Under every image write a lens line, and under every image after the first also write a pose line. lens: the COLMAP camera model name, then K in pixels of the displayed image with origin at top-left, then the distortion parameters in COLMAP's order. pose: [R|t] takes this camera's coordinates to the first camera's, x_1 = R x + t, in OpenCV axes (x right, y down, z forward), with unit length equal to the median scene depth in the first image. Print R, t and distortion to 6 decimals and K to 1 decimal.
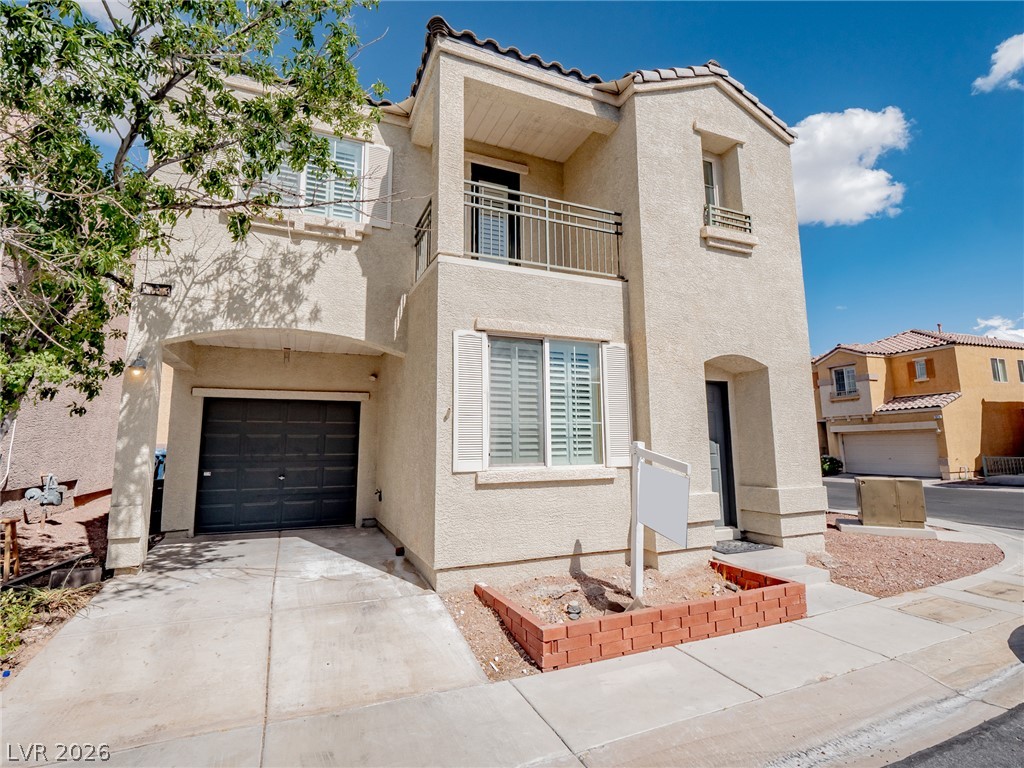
lens RADIAL K [[494.5, 0, 508.2], [0, 494.5, 378.3], [0, 0, 1]] dist [-0.017234, 0.001006]
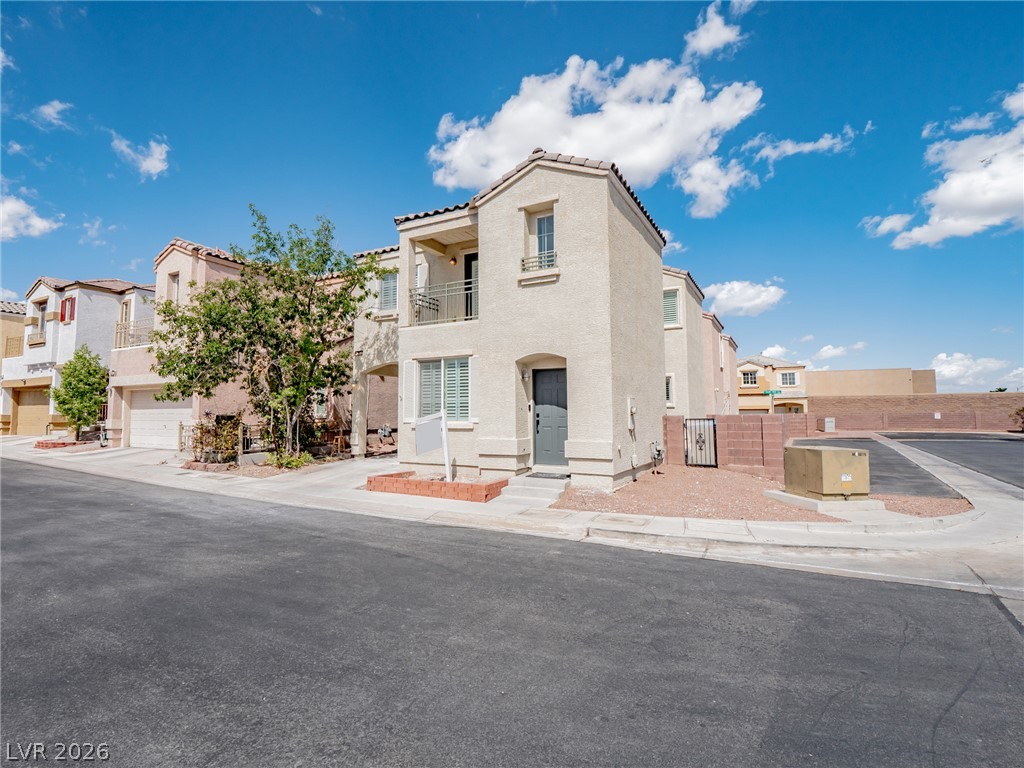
lens RADIAL K [[494.5, 0, 508.1], [0, 494.5, 385.1], [0, 0, 1]] dist [-0.017234, 0.001006]
pose [[0.623495, -0.041084, -0.780747, 1.776679], [0.101591, 0.994409, 0.028802, -0.003637], [0.775199, -0.097275, 0.624183, -0.056242]]
